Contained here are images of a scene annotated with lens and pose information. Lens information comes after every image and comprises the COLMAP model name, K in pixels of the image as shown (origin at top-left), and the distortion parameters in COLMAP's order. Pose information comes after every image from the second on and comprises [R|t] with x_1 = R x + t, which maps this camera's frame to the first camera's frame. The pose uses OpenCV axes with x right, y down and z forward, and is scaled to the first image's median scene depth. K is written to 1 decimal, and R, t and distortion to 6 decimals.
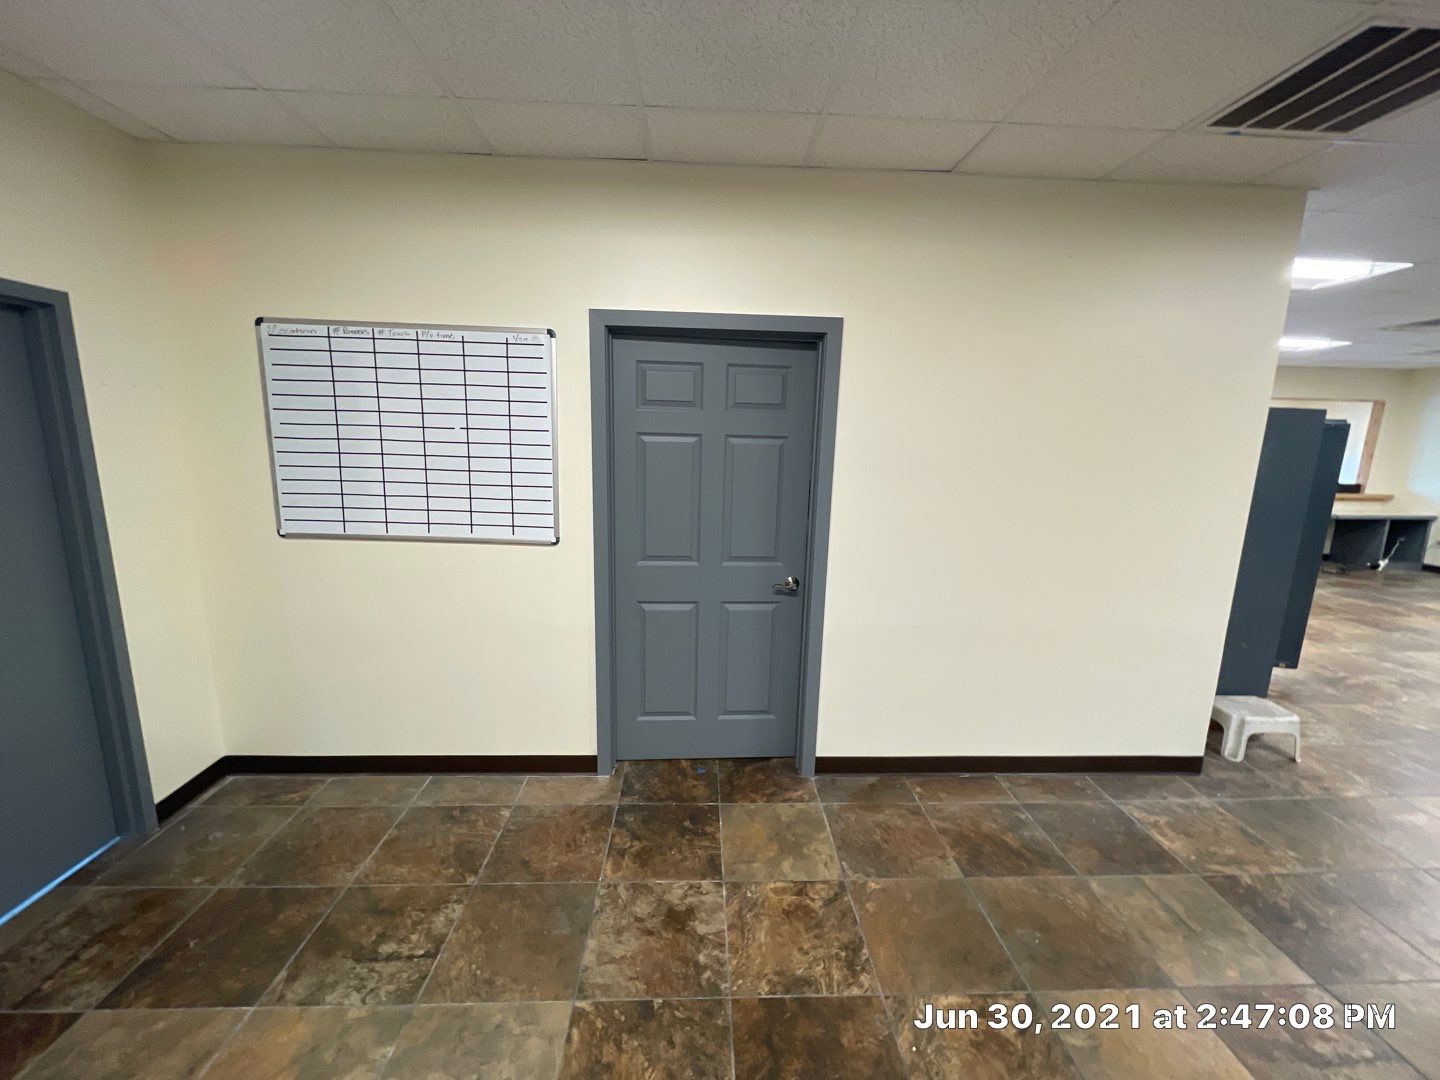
lens RADIAL K [[585.0, 0, 726.4], [0, 585.0, 540.4], [0, 0, 1]] dist [-0.001050, -0.000533]
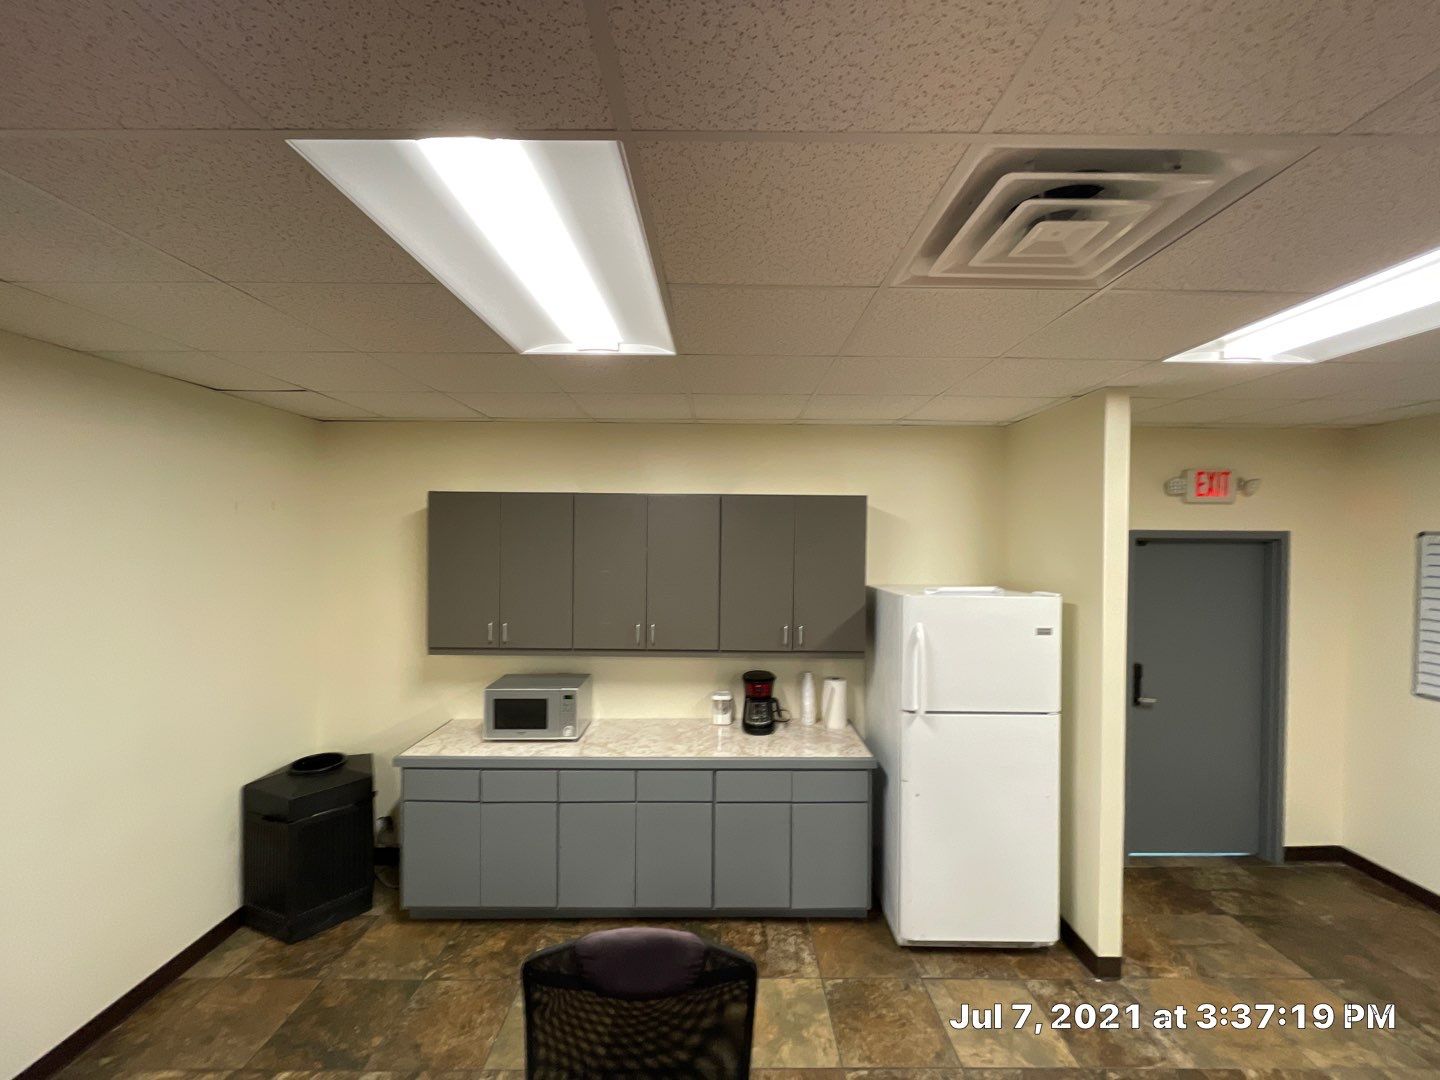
lens RADIAL K [[580.8, 0, 721.0], [0, 580.8, 540.6], [0, 0, 1]] dist [-0.003335, 0.000035]
pose [[-0.036790, -0.018580, -0.999150, 0.592176], [-0.192902, 0.981155, -0.011143, -0.032471], [0.980528, 0.192328, -0.039681, -0.531050]]
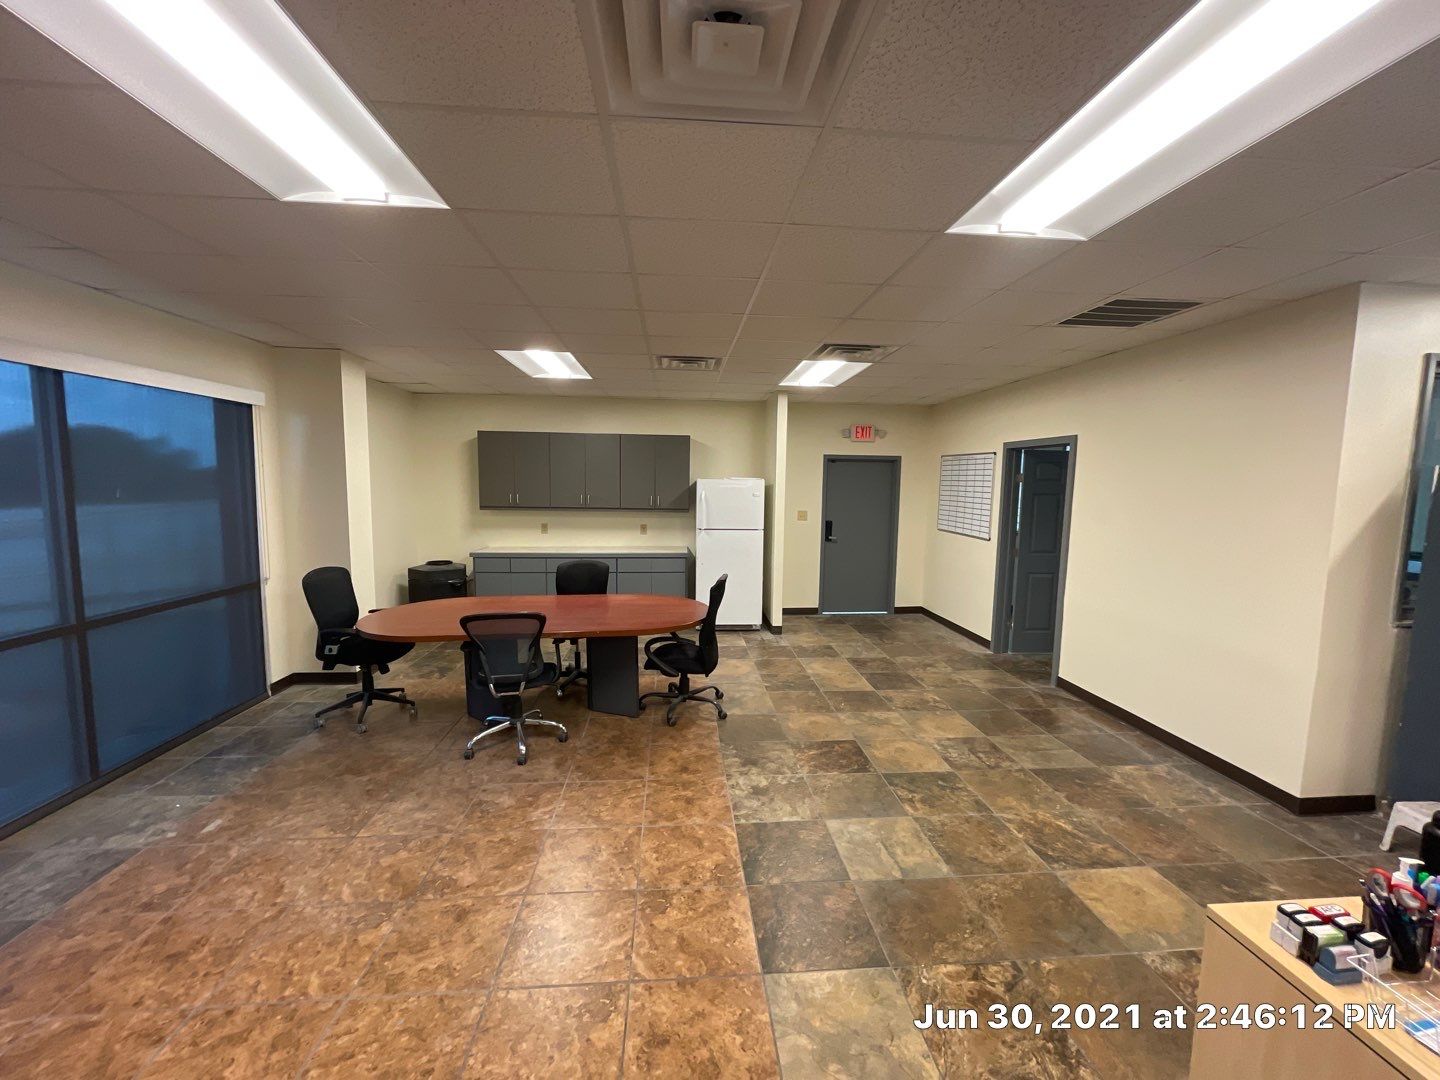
lens RADIAL K [[580.8, 0, 721.0], [0, 580.8, 540.6], [0, 0, 1]] dist [-0.003335, 0.000035]
pose [[0.038282, 0.077029, -0.996294, 2.111837], [-0.197872, 0.977866, 0.068001, 0.064843], [0.979480, 0.194535, 0.052677, -0.181813]]
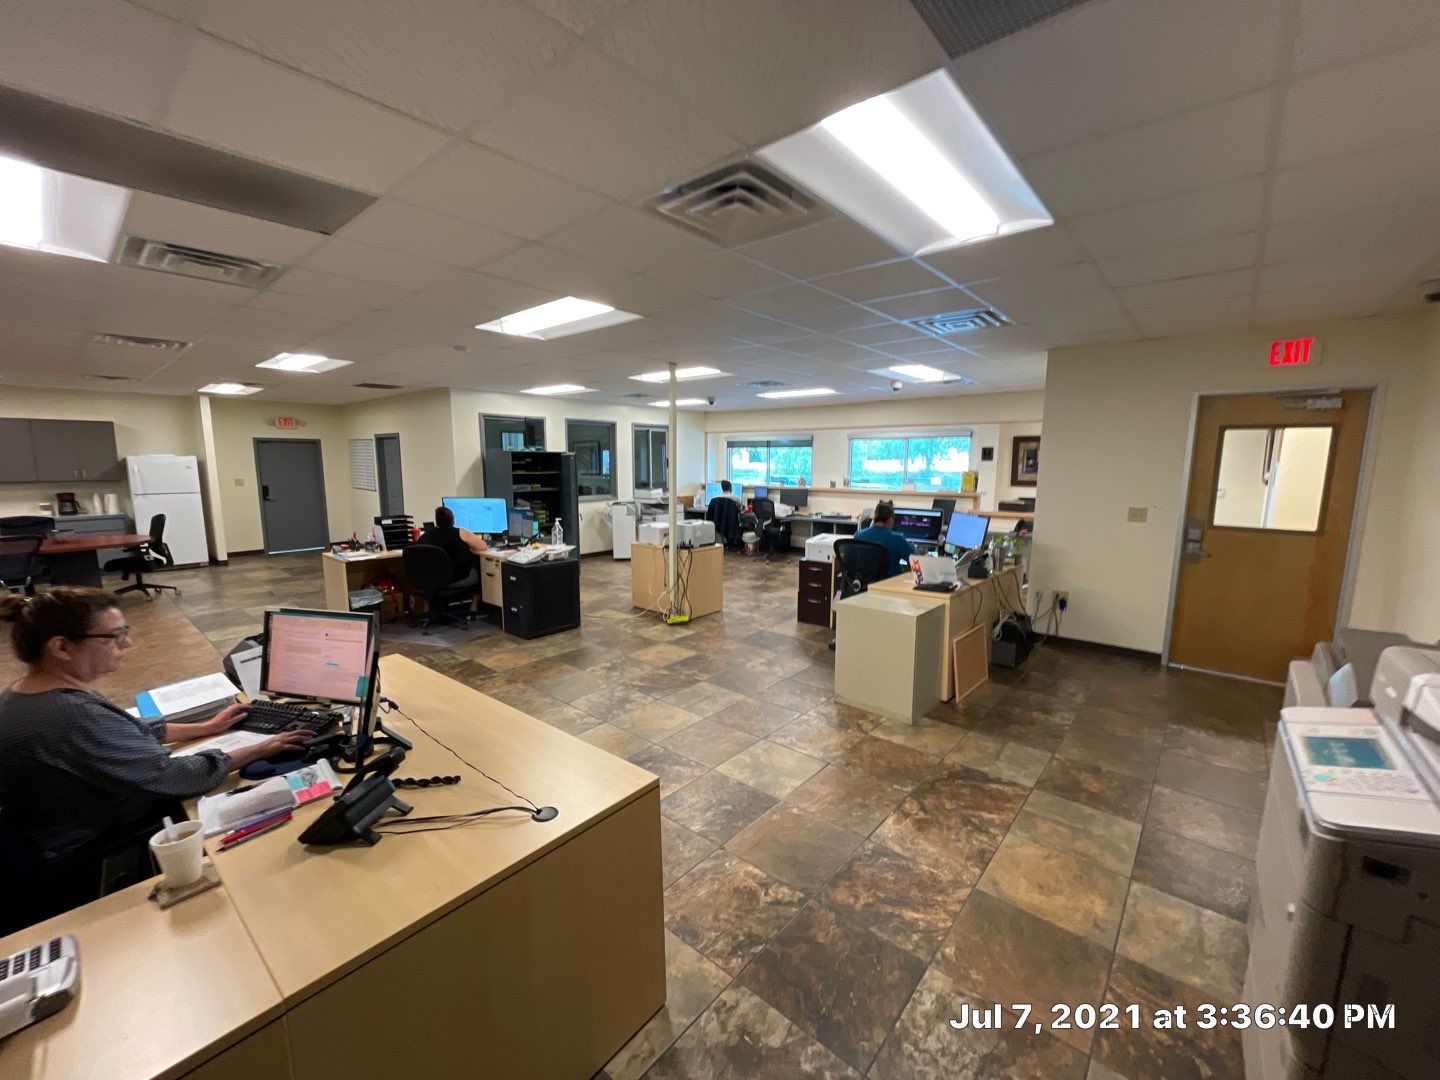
lens RADIAL K [[585.0, 0, 726.4], [0, 585.0, 540.4], [0, 0, 1]] dist [-0.001050, -0.000533]
pose [[0.727947, 0.075602, -0.681452, 4.466473], [-0.114624, 0.993334, -0.012242, 0.122600], [0.675984, 0.087022, 0.731760, -0.291752]]
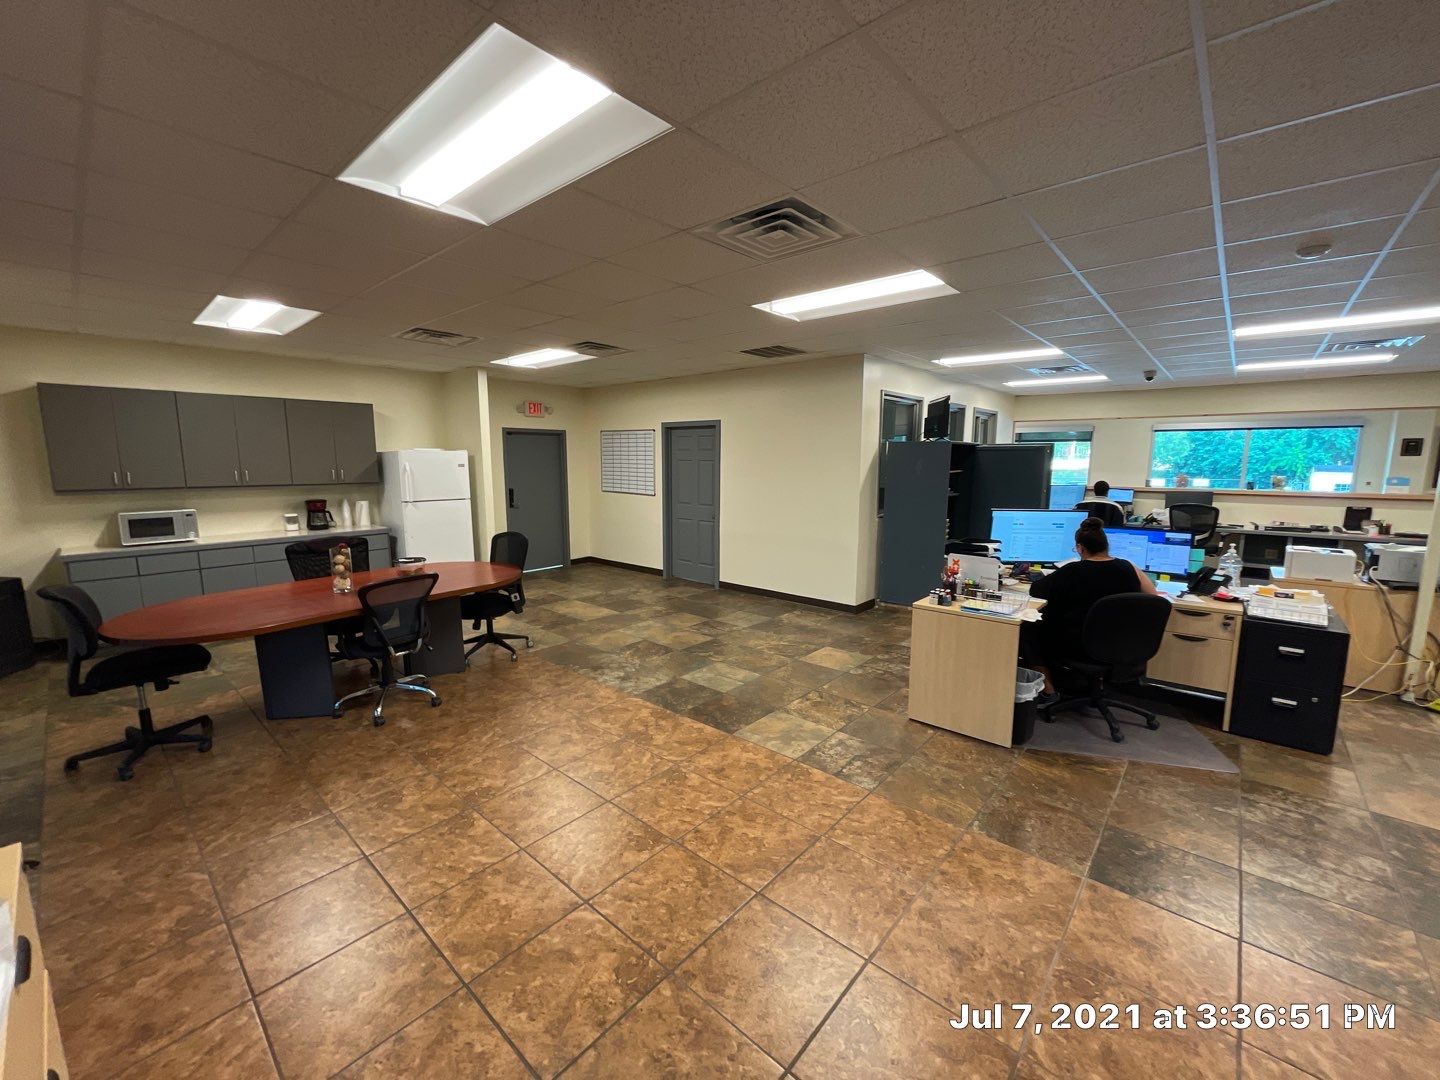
lens RADIAL K [[580.8, 0, 721.0], [0, 580.8, 540.6], [0, 0, 1]] dist [-0.003335, 0.000035]
pose [[0.719208, 0.075470, -0.690683, 2.275402], [-0.113973, 0.993432, -0.010130, 0.251835], [0.685383, 0.086005, 0.723086, -1.049497]]
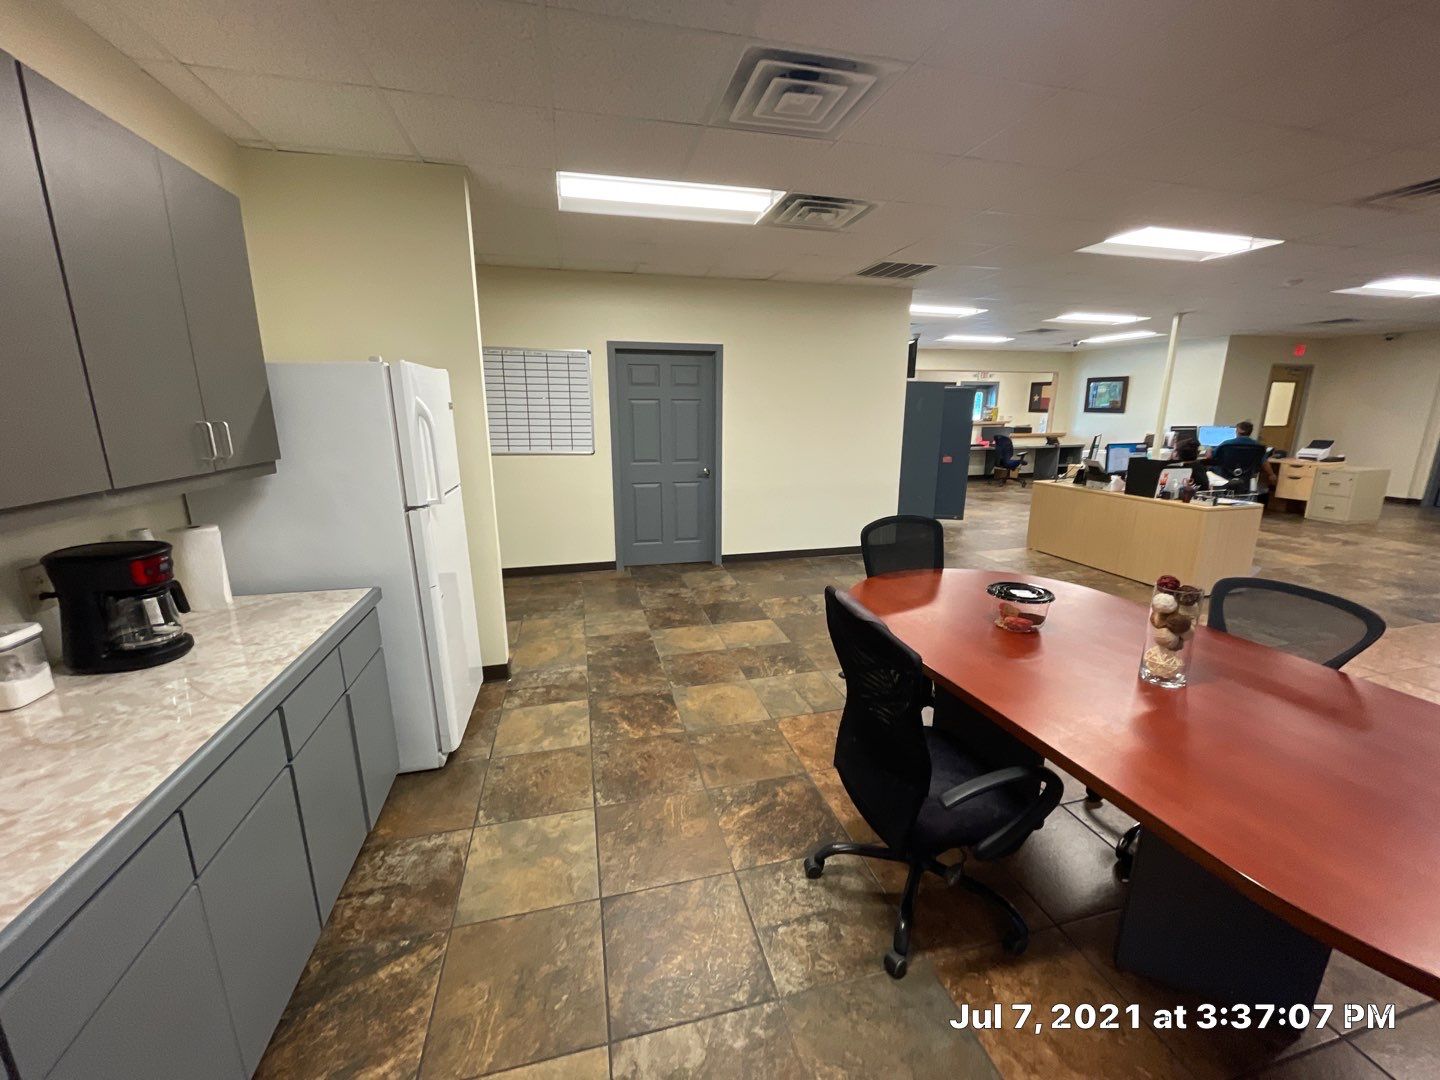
lens RADIAL K [[580.8, 0, 721.0], [0, 580.8, 540.6], [0, 0, 1]] dist [-0.003335, 0.000035]
pose [[0.979133, -0.067834, 0.191565, -0.281305], [0.059288, 0.996988, 0.050001, 0.251973], [-0.194380, -0.037600, 0.980205, -1.186263]]
